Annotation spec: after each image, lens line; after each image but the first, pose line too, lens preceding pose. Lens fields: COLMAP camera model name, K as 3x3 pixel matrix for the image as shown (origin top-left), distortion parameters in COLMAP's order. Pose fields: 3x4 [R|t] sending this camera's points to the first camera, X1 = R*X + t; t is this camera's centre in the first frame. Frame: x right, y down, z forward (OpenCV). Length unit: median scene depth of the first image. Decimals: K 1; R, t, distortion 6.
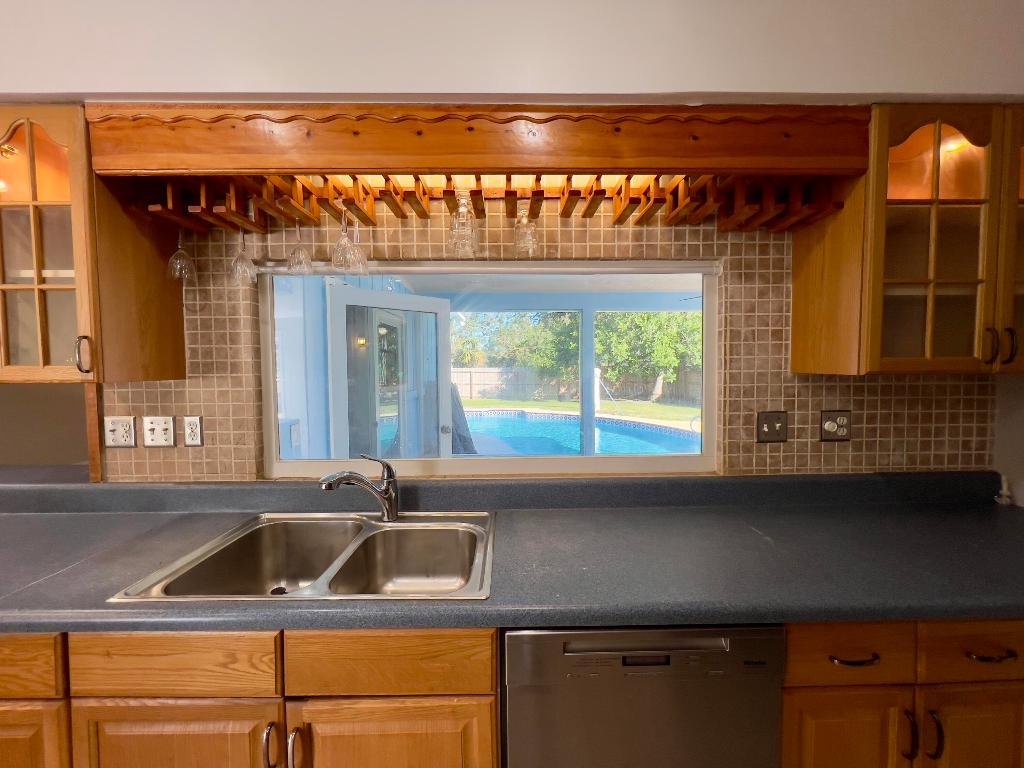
lens RADIAL K [[418.7, 0, 510.6], [0, 418.7, 387.7], [0, 0, 1]] dist [-0.004078, -0.000186]
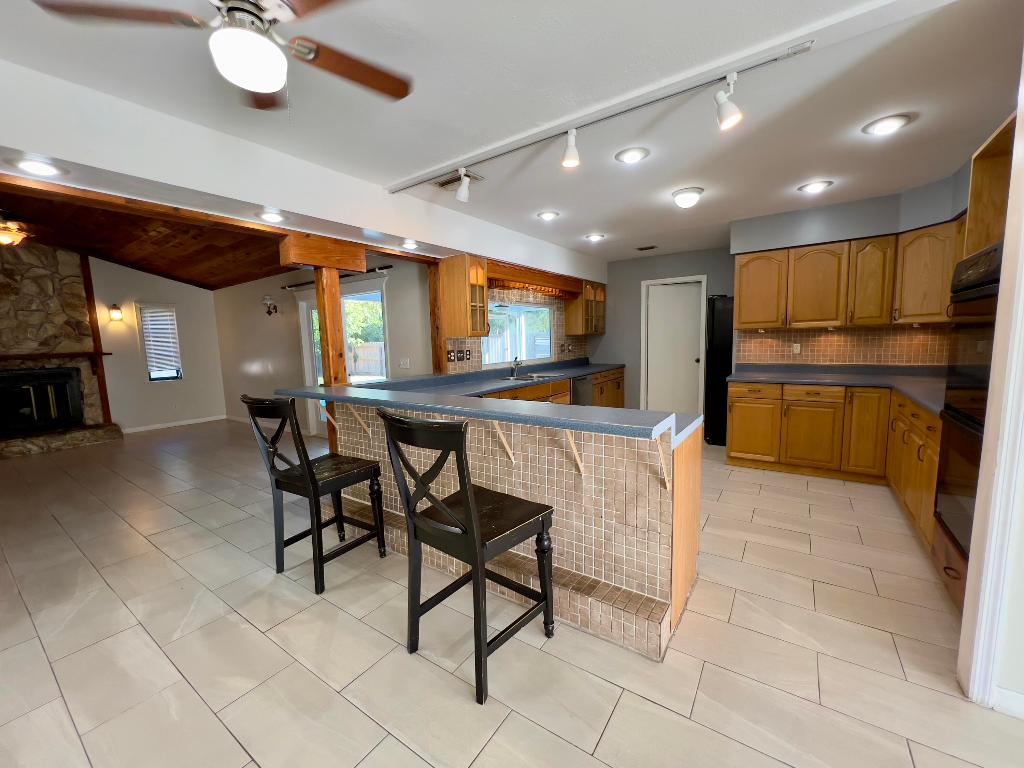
lens RADIAL K [[412.6, 0, 513.0], [0, 412.6, 384.5], [0, 0, 1]] dist [-0.001351, 0.000401]
pose [[0.583334, -0.098485, 0.806239, -2.924906], [0.064813, 0.995100, 0.074662, 0.115298], [-0.809642, 0.008702, 0.586859, -0.946911]]
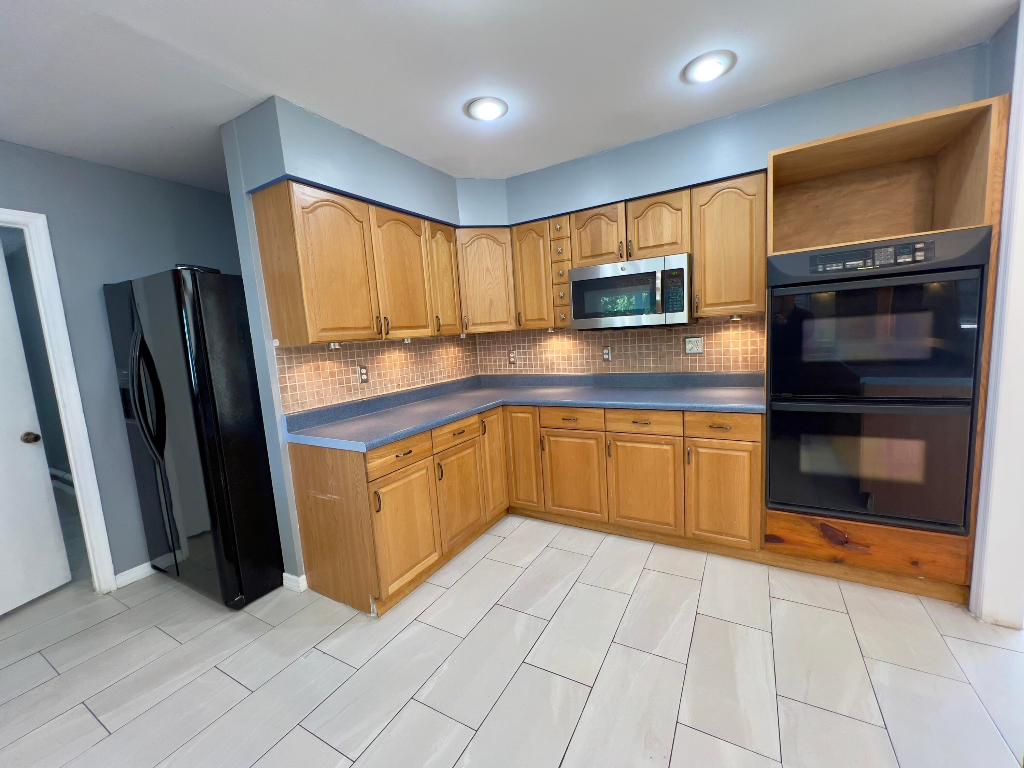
lens RADIAL K [[412.6, 0, 513.0], [0, 412.6, 384.5], [0, 0, 1]] dist [-0.001351, 0.000401]
pose [[-0.855130, -0.003944, 0.518399, -0.947866], [0.095491, 0.981662, 0.164986, 0.021369], [-0.509543, 0.190586, -0.839073, 0.302691]]
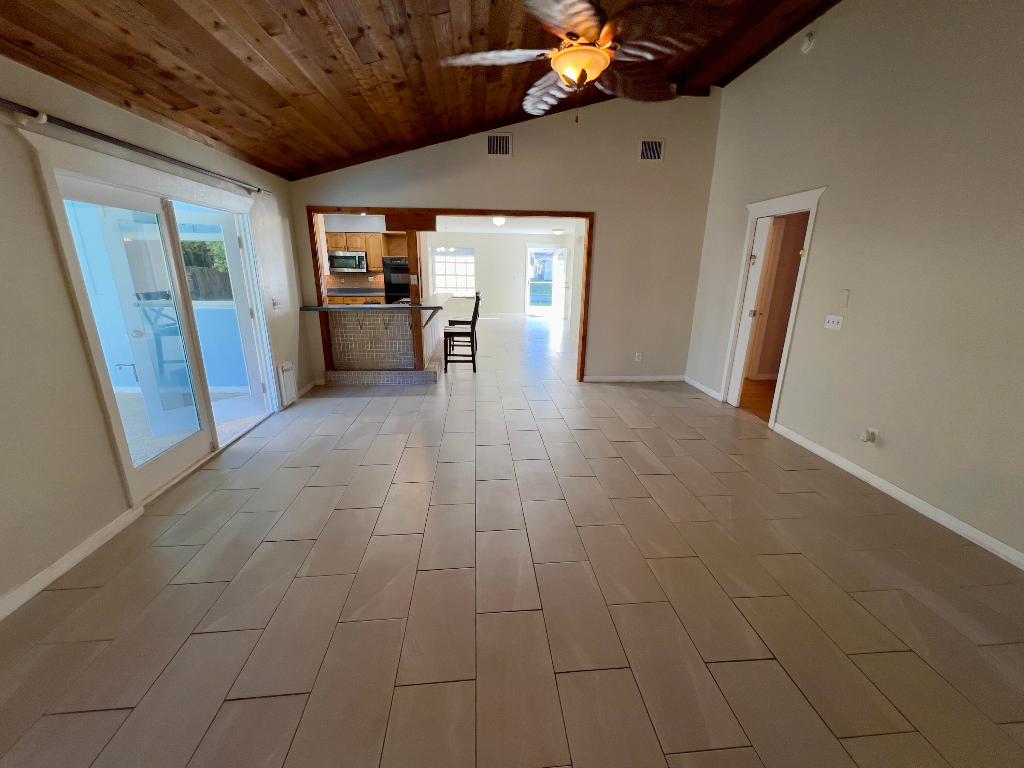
lens RADIAL K [[412.6, 0, 513.0], [0, 412.6, 384.5], [0, 0, 1]] dist [-0.001351, 0.000401]
pose [[-0.997091, 0.018584, -0.073919, -2.287380], [-0.006430, 0.945852, 0.324534, -0.282343], [0.075947, 0.324065, -0.942981, 4.647534]]
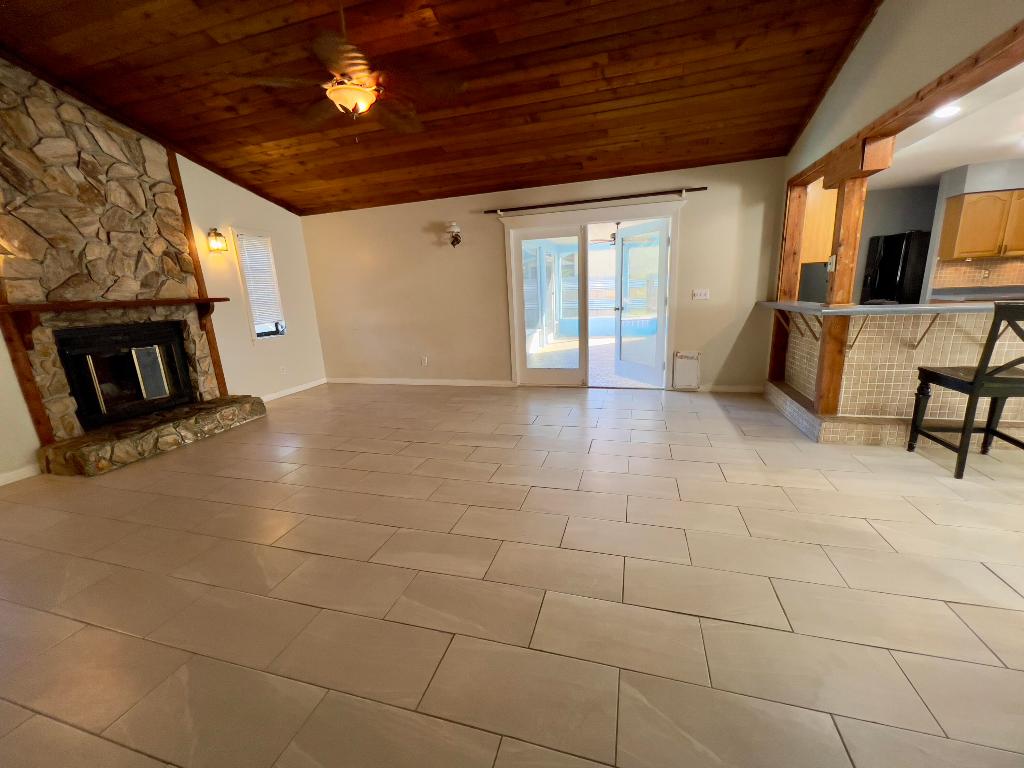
lens RADIAL K [[412.6, 0, 513.0], [0, 412.6, 384.5], [0, 0, 1]] dist [-0.001351, 0.000401]
pose [[0.292528, -0.223870, 0.929683, -4.242661], [0.092111, 0.974286, 0.205628, 0.028492], [-0.951810, 0.025482, 0.305627, 1.987265]]
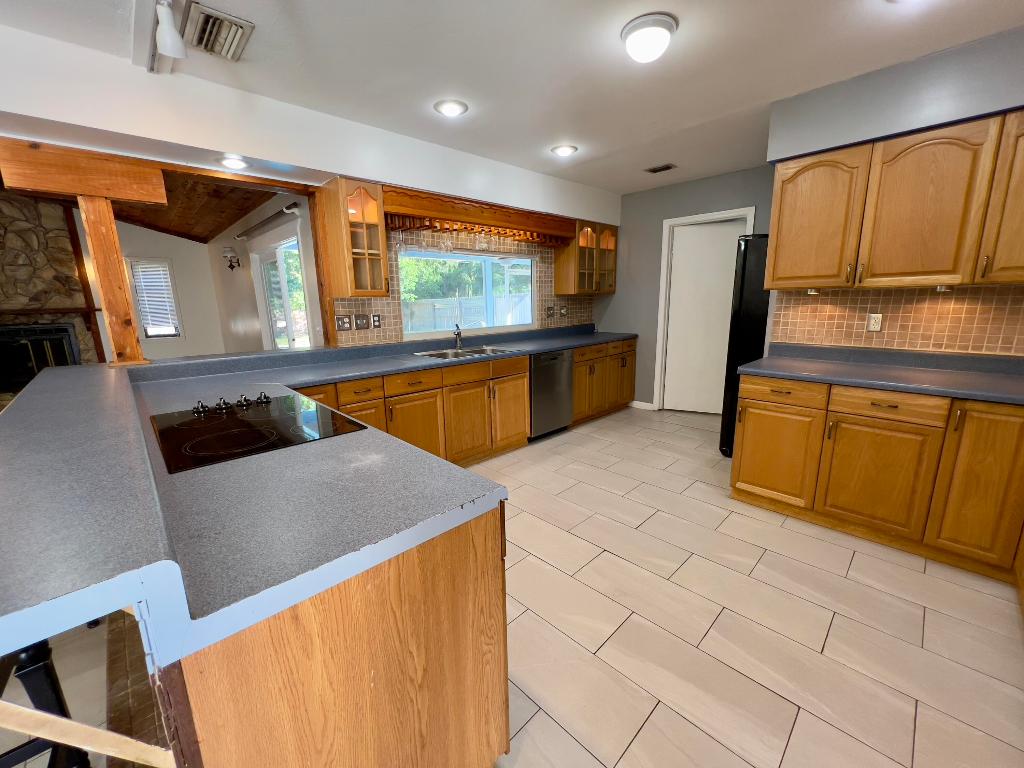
lens RADIAL K [[412.6, 0, 513.0], [0, 412.6, 384.5], [0, 0, 1]] dist [-0.001351, 0.000401]
pose [[0.728696, -0.146524, 0.668979, -1.736143], [0.047645, 0.985323, 0.163913, 0.110155], [-0.683178, -0.087570, 0.724983, -1.098075]]
